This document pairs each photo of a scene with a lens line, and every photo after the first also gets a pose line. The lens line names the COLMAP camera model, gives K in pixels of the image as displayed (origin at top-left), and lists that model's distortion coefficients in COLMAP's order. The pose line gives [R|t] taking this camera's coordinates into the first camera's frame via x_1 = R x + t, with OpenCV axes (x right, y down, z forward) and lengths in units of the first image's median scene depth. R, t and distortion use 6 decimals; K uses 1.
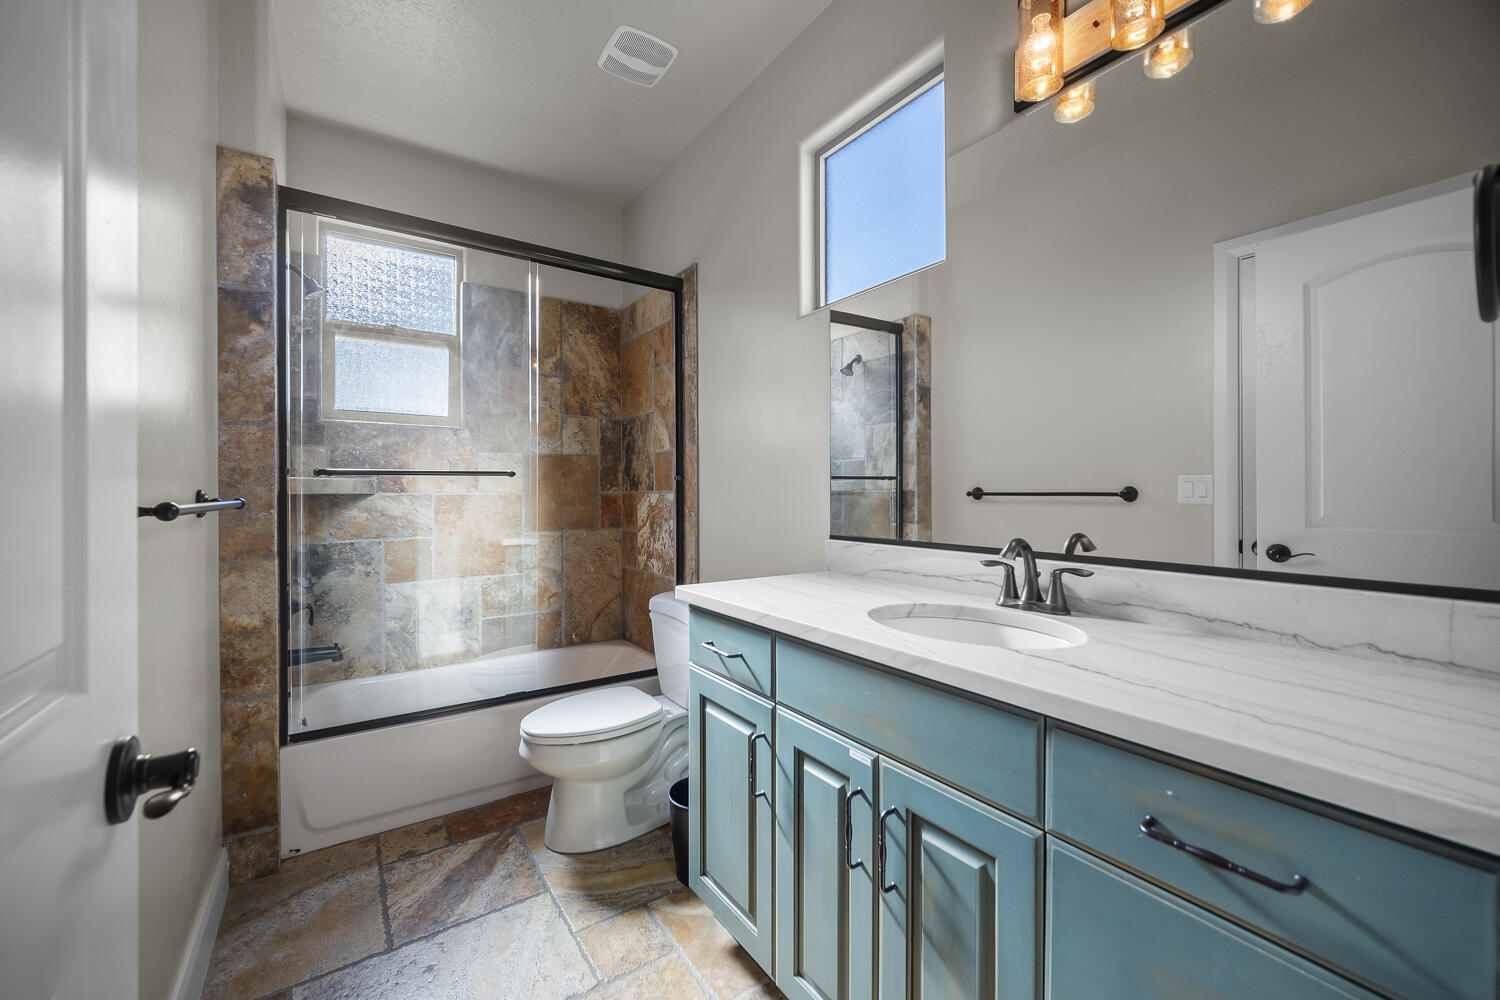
lens RADIAL K [[590.0, 0, 733.7], [0, 590.0, 499.5], [0, 0, 1]] dist [-0.001222, -0.000455]
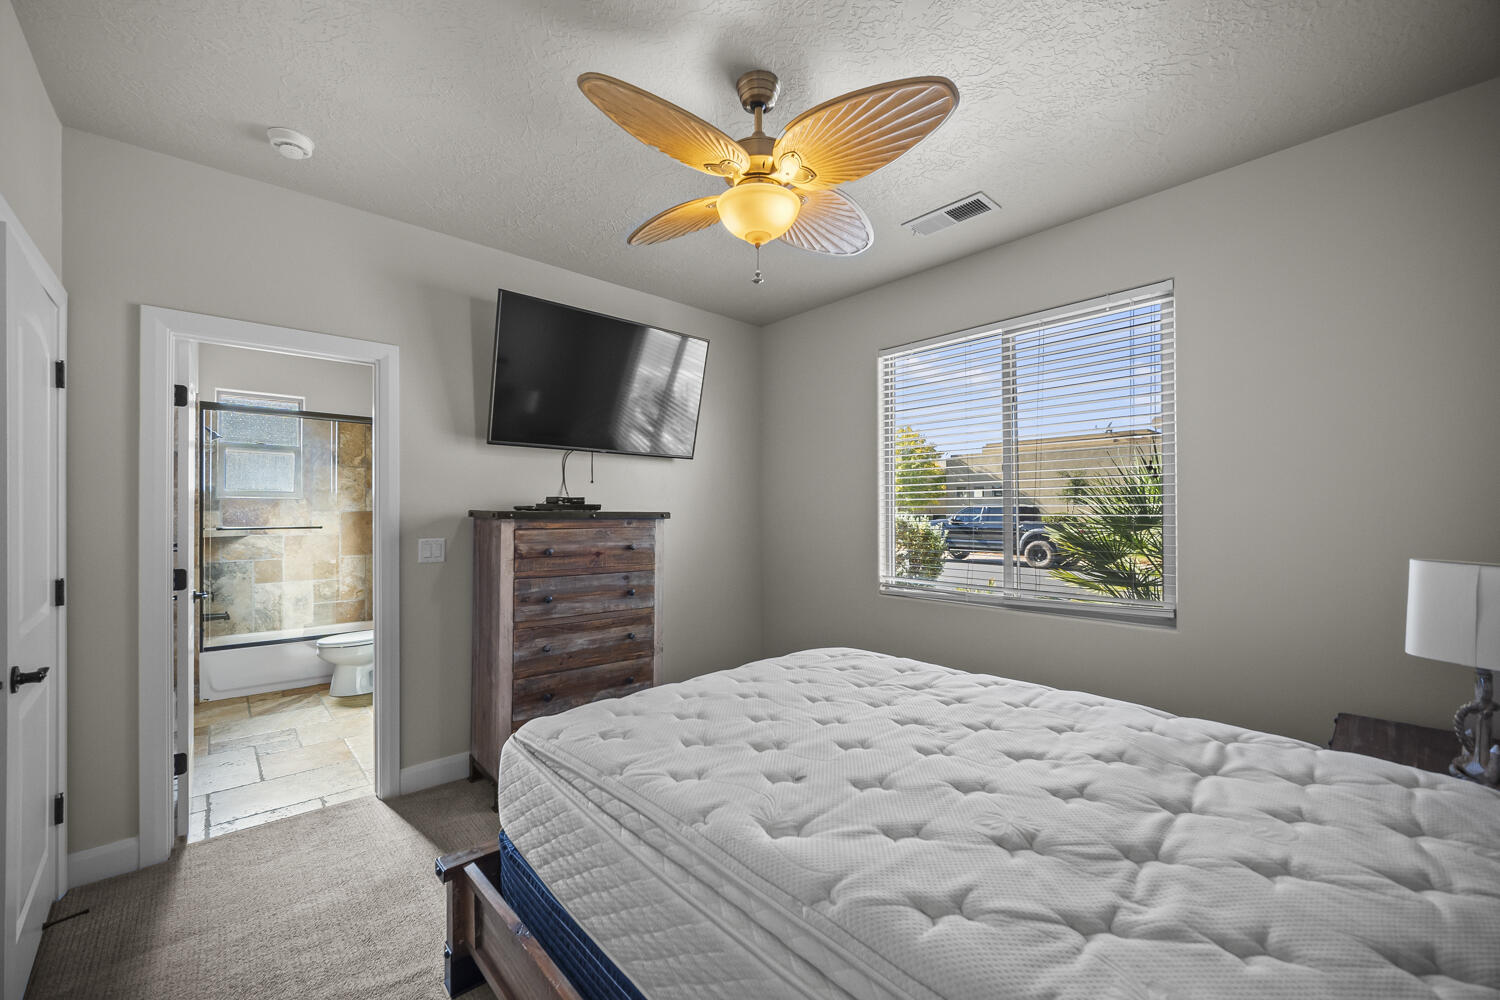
lens RADIAL K [[613.1, 0, 748.8], [0, 613.1, 520.3], [0, 0, 1]] dist [-0.001286, -0.000250]
pose [[0.992159, 0.002252, 0.124962, 0.767513], [-0.001456, 0.999978, -0.006460, -0.049561], [-0.124973, 0.006227, 0.992141, -1.195914]]
